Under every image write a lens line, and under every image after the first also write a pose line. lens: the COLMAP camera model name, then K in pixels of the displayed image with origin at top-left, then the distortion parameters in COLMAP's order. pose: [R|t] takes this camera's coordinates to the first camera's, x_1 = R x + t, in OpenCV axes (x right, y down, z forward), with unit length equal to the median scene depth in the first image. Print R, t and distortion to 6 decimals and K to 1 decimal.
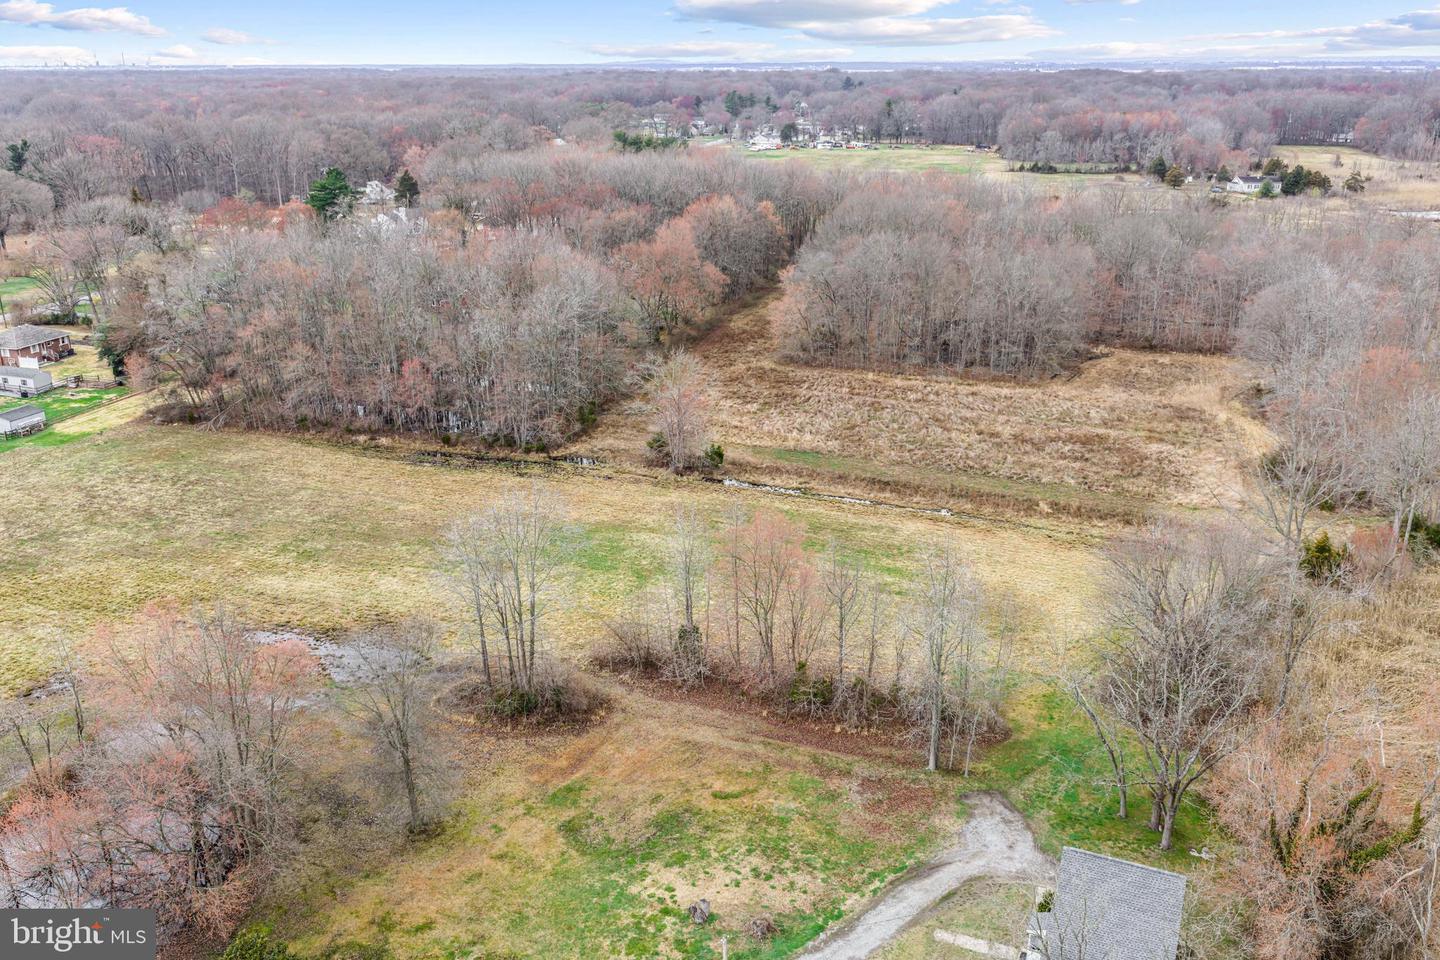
lens RADIAL K [[1192.9, 0, 720.0], [0, 1192.9, 480.0], [0, 0, 1]] dist [0.027542, -0.039152]
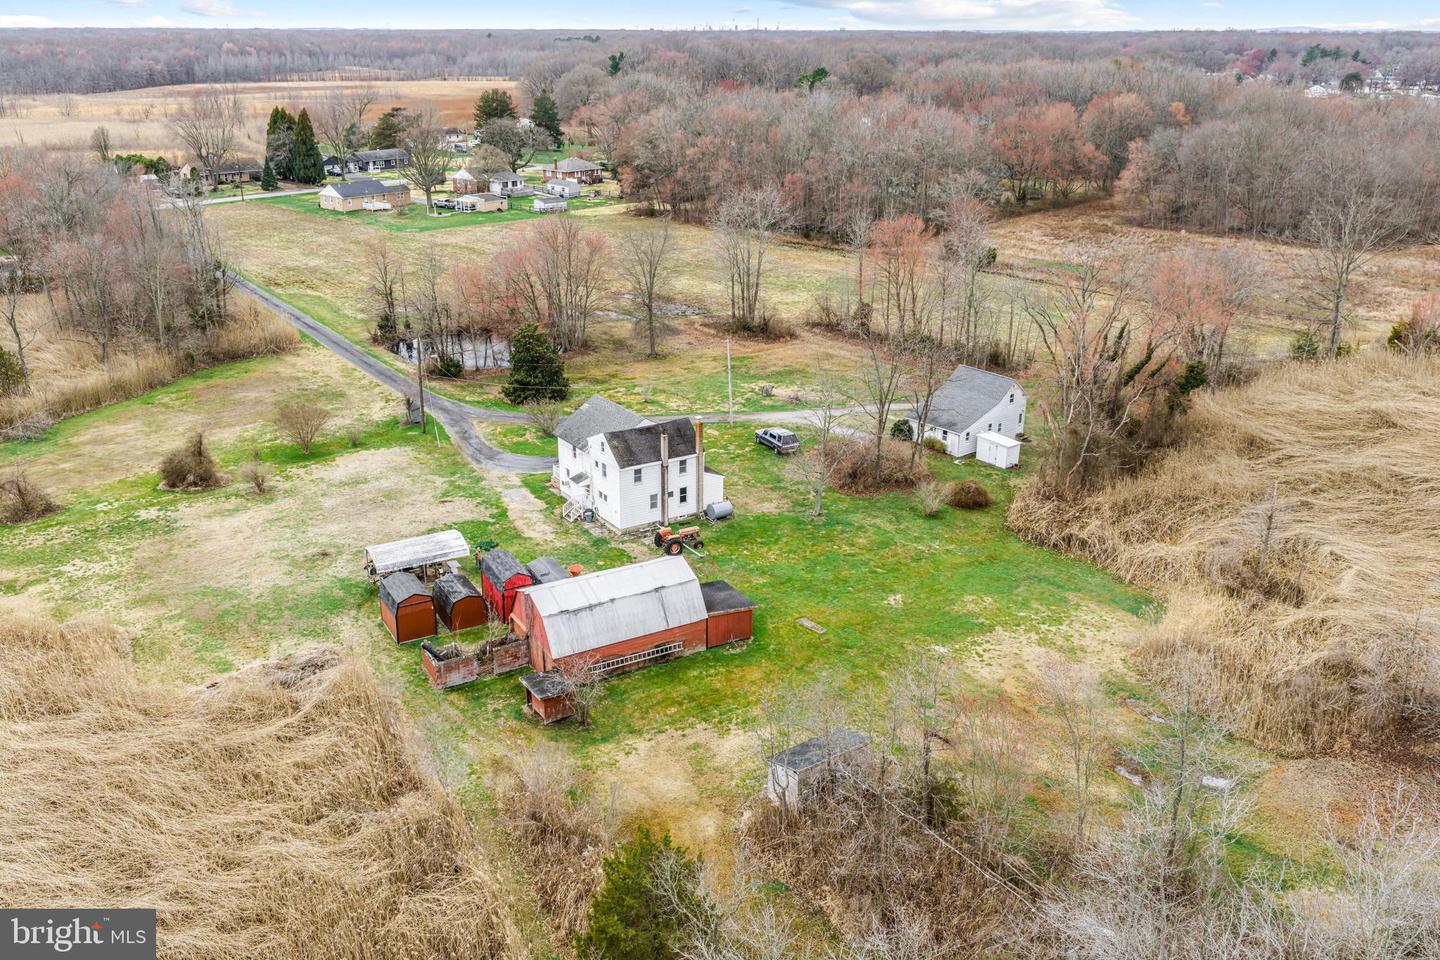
lens RADIAL K [[1192.9, 0, 720.0], [0, 1192.9, 480.0], [0, 0, 1]] dist [0.027542, -0.039152]
pose [[0.894016, 0.163412, -0.417170, 0.258199], [-0.150045, 0.986547, 0.064892, 0.145118], [0.422162, 0.004580, 0.906509, -0.243373]]
